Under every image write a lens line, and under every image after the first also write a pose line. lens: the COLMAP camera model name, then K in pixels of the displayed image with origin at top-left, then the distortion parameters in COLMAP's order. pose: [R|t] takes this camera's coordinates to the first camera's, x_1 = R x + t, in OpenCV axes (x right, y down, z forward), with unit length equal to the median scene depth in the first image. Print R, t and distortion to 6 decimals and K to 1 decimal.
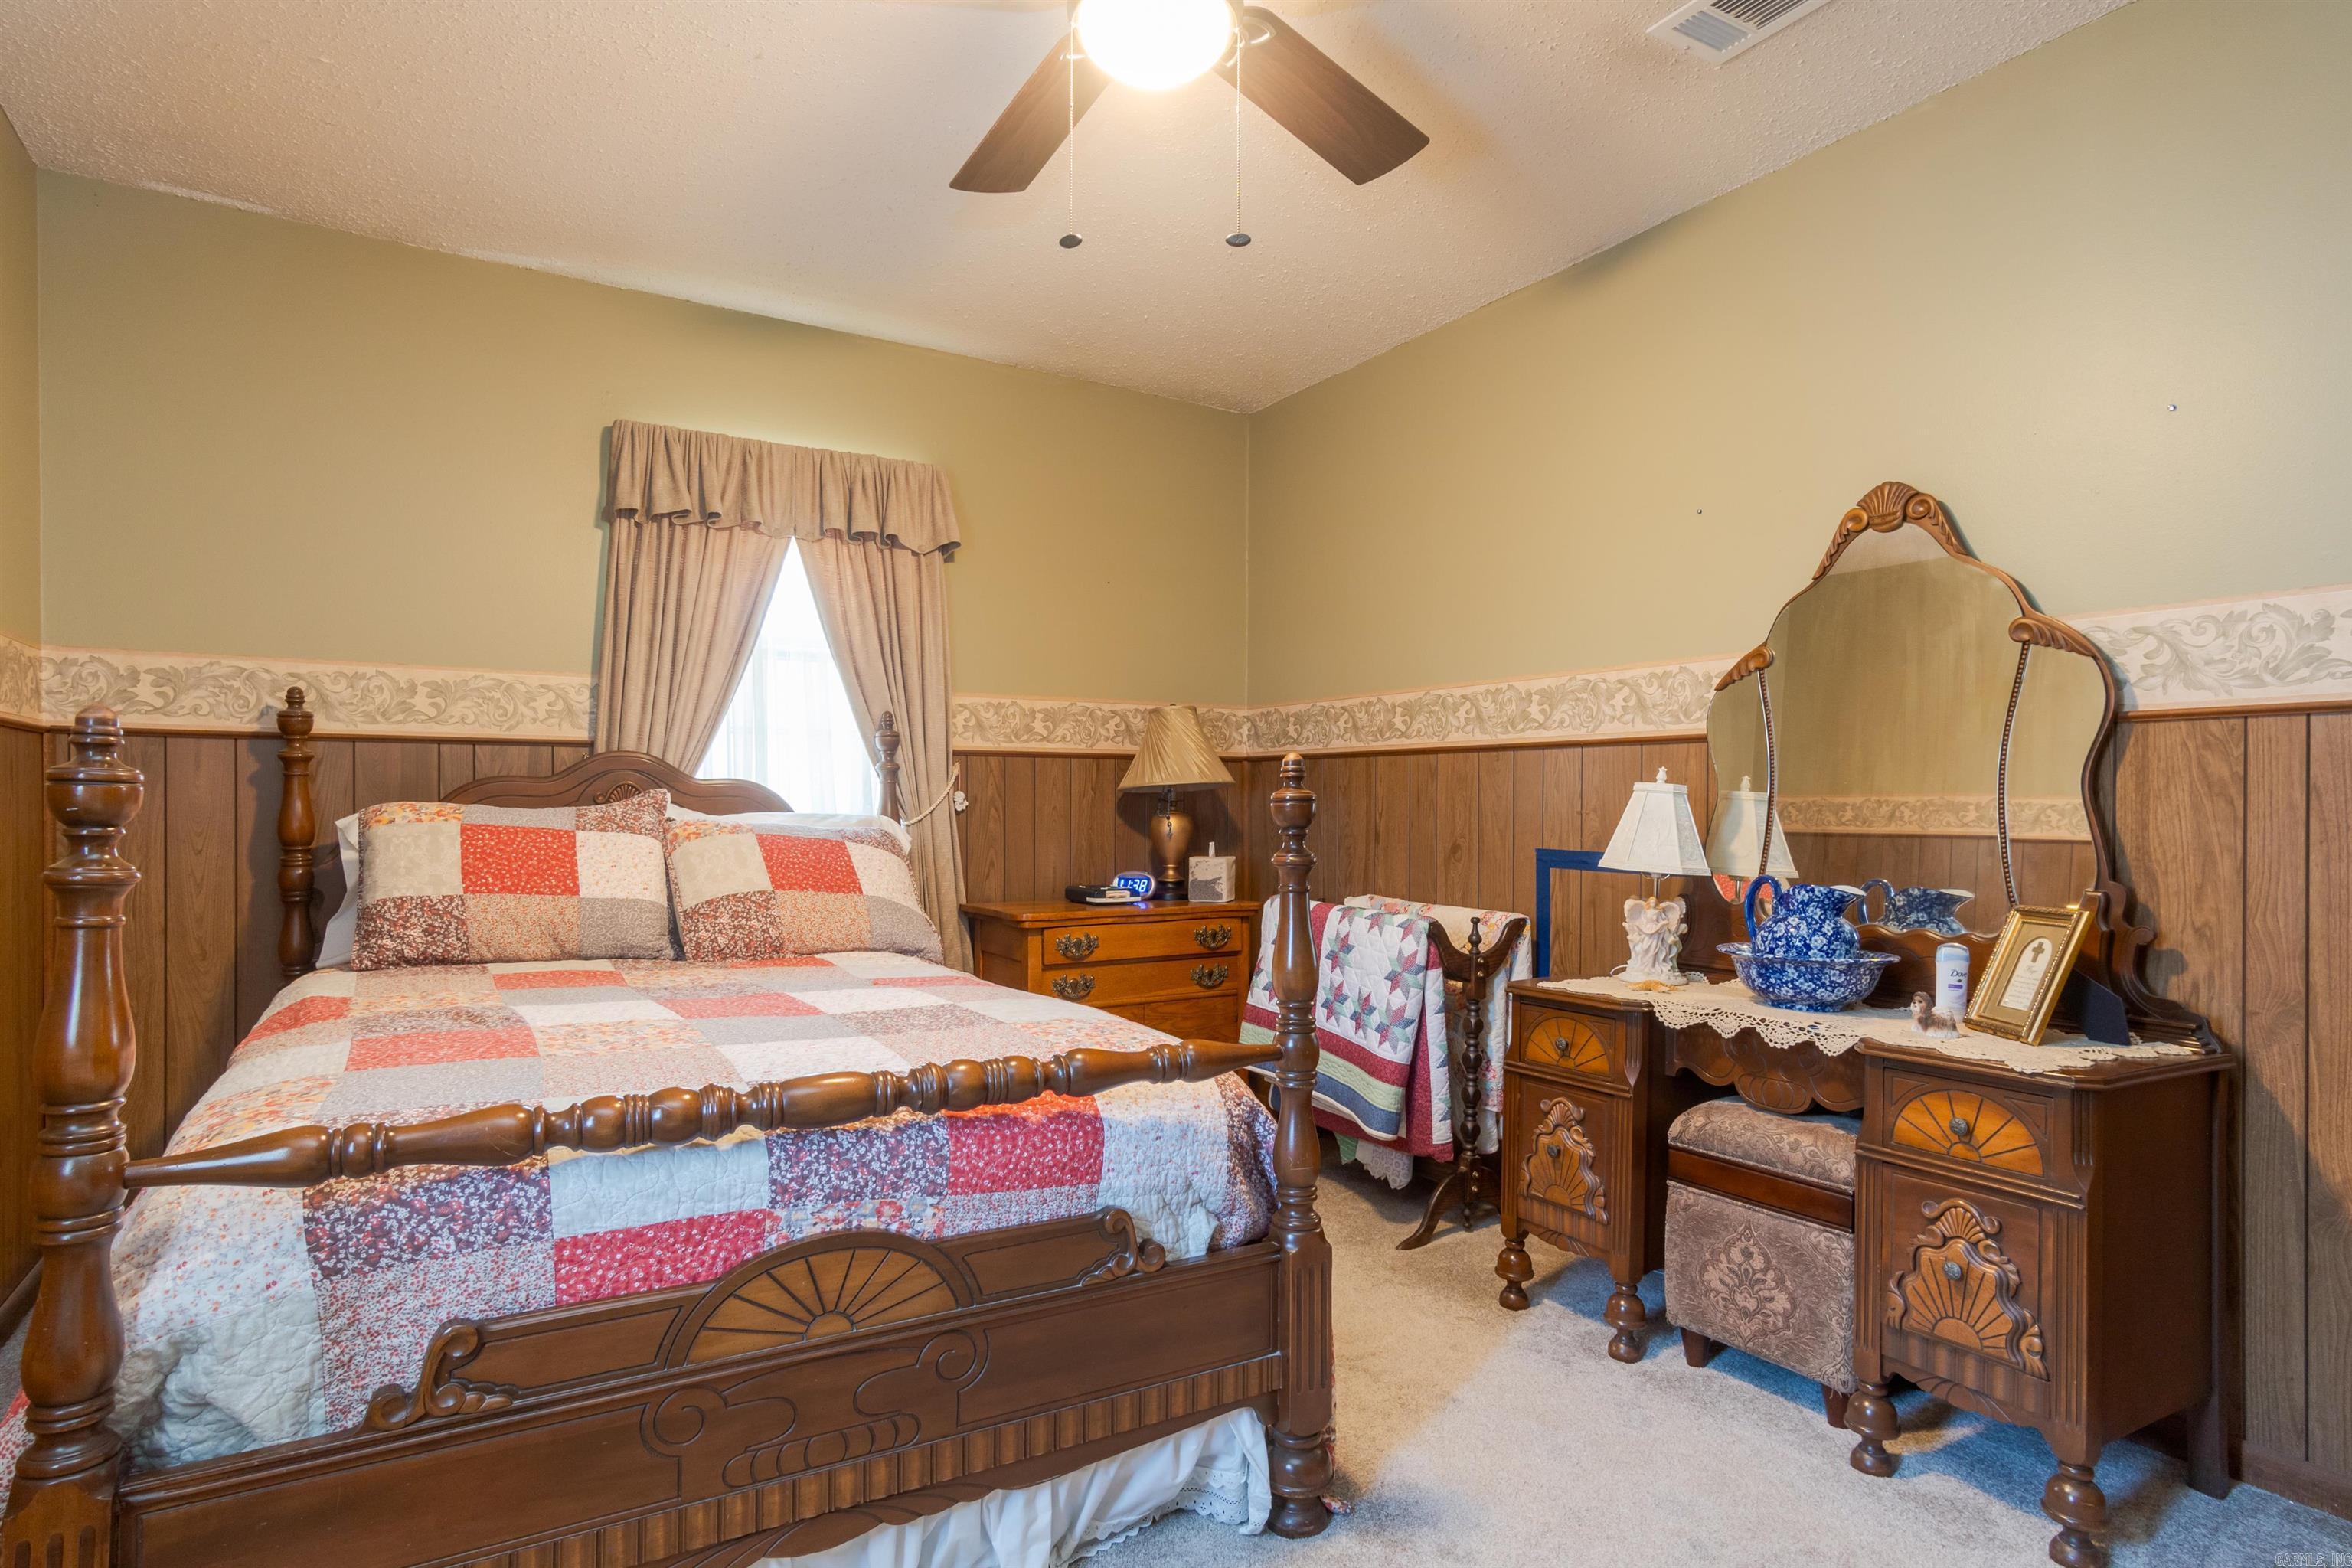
lens RADIAL K [[1298.0, 0, 1167.7], [0, 1298.0, 801.8], [0, 0, 1]] dist [0.002692, 0.000556]
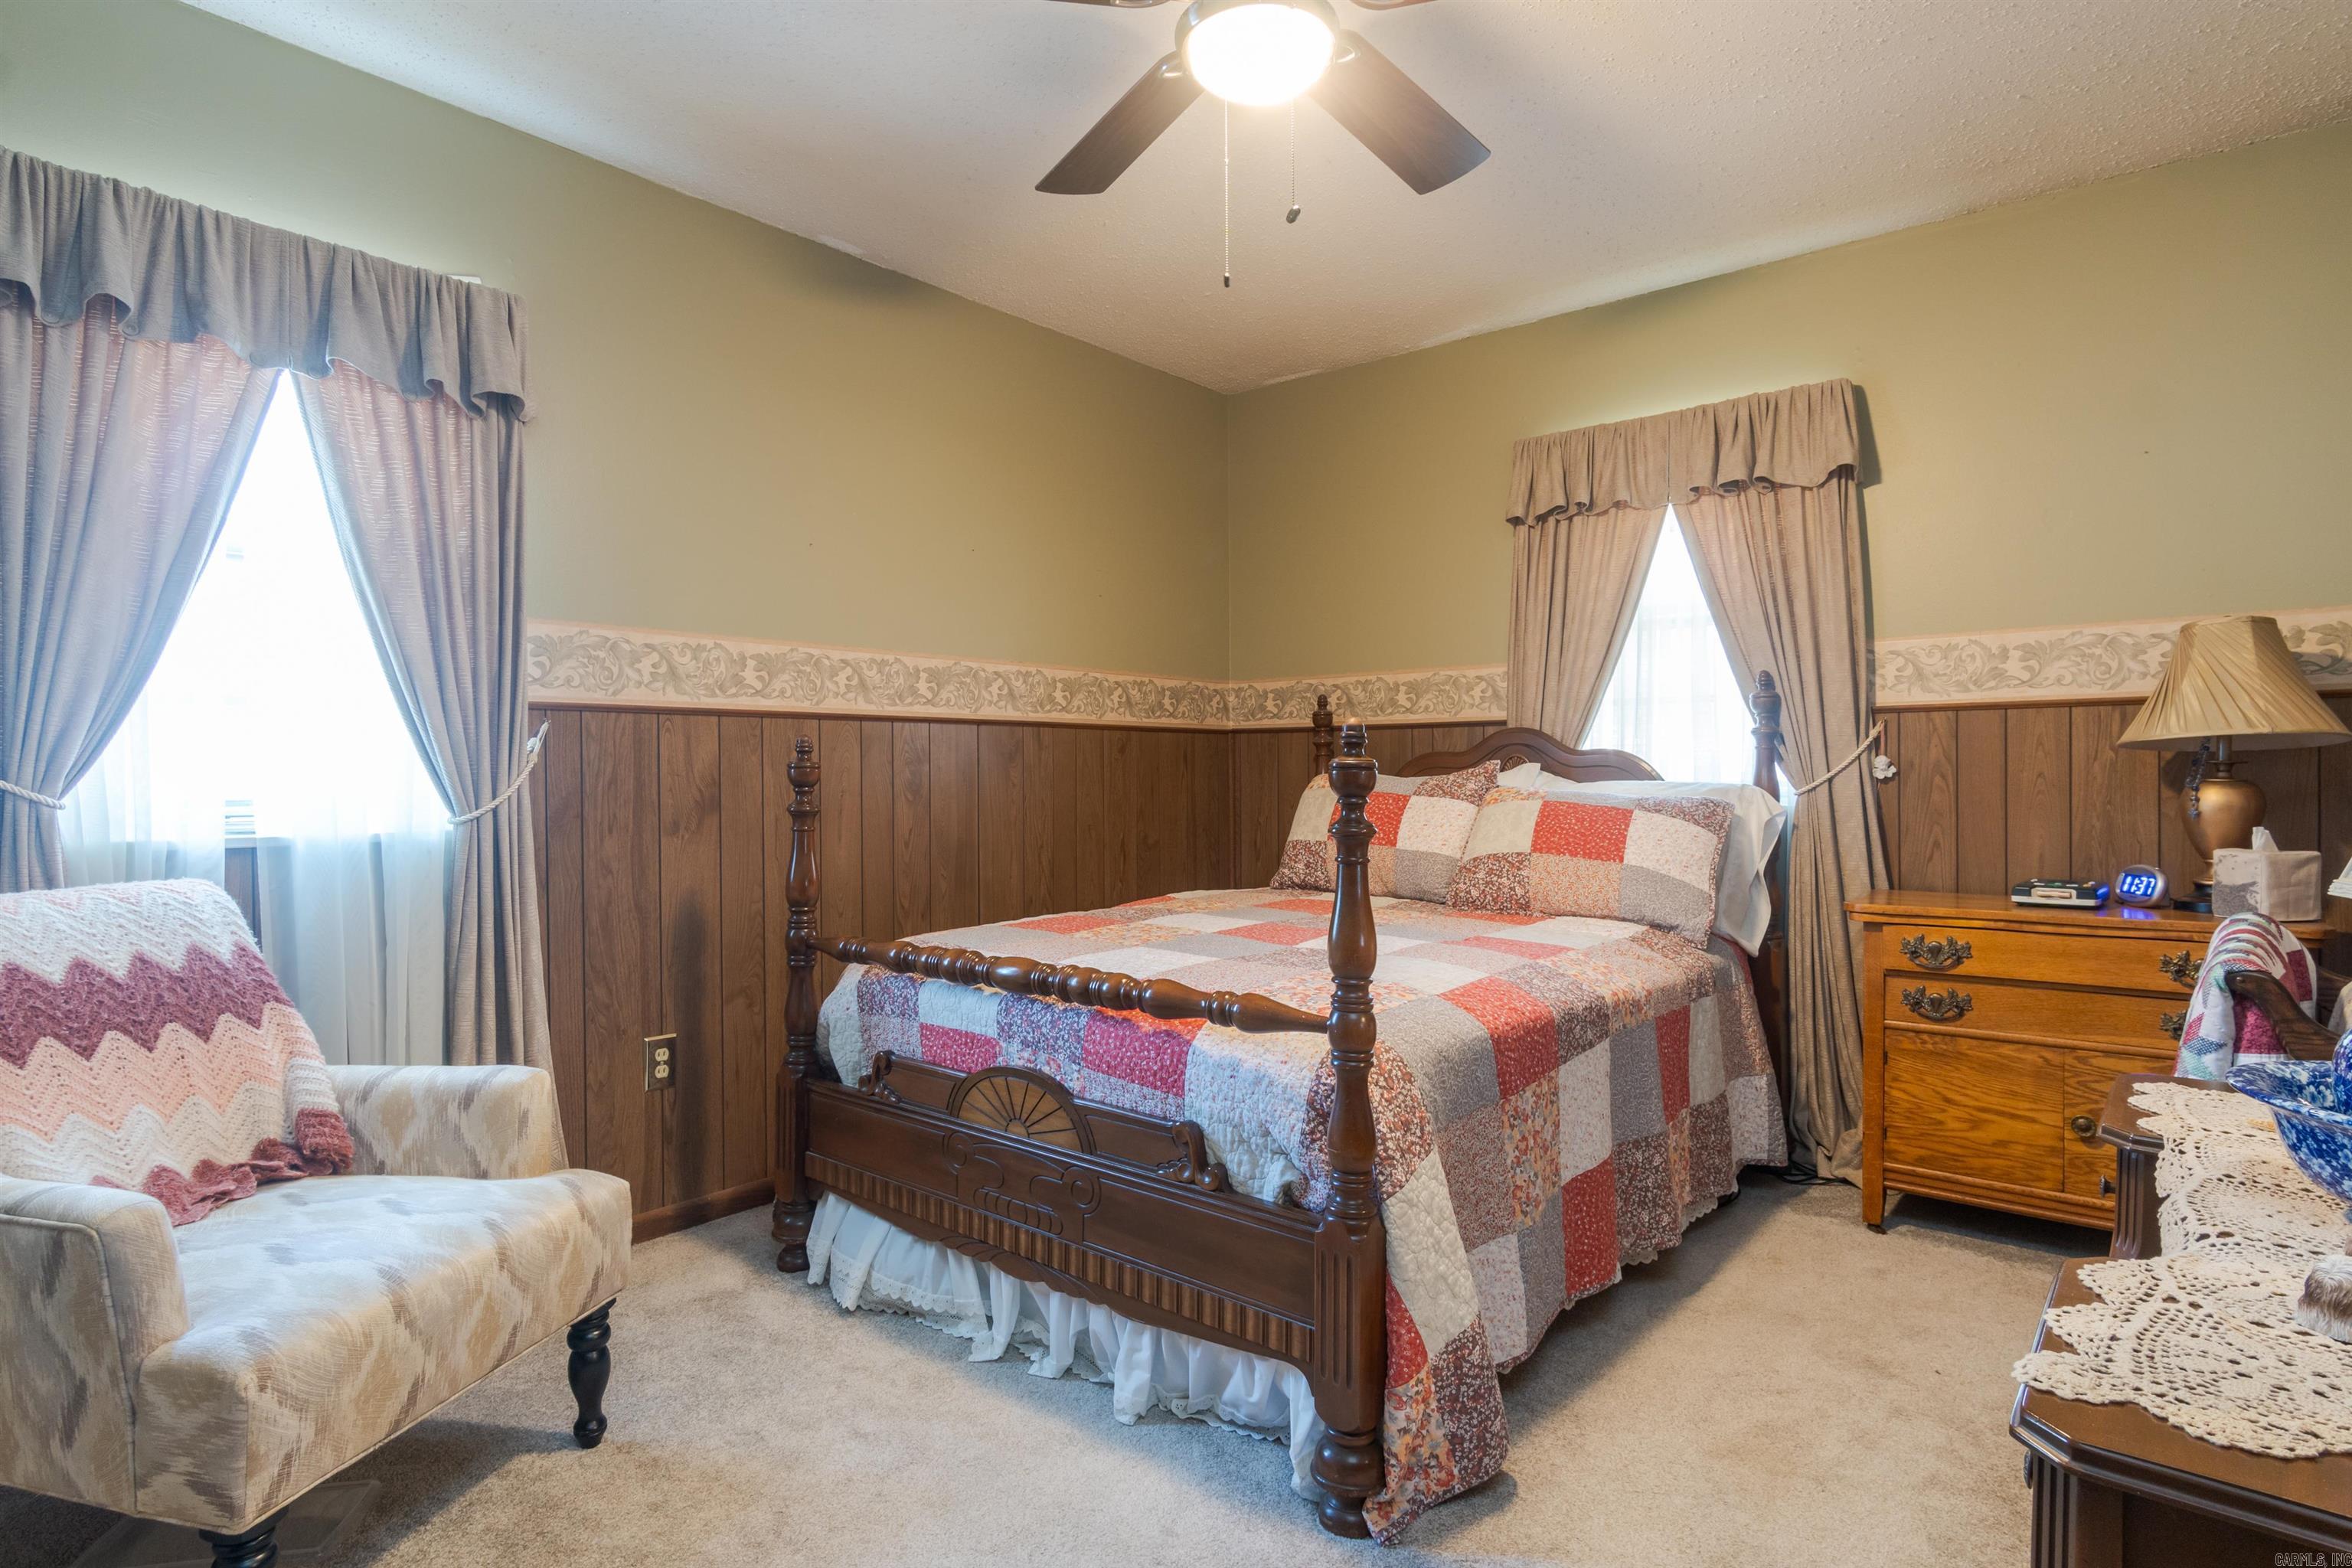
lens RADIAL K [[1298.0, 0, 1155.1], [0, 1298.0, 779.0], [0, 0, 1]] dist [0.002692, 0.000556]
pose [[0.292832, -0.001473, -0.956163, 0.618265], [0.008620, 0.999962, 0.001099, 0.002816], [0.956125, -0.008564, 0.292834, 0.371773]]
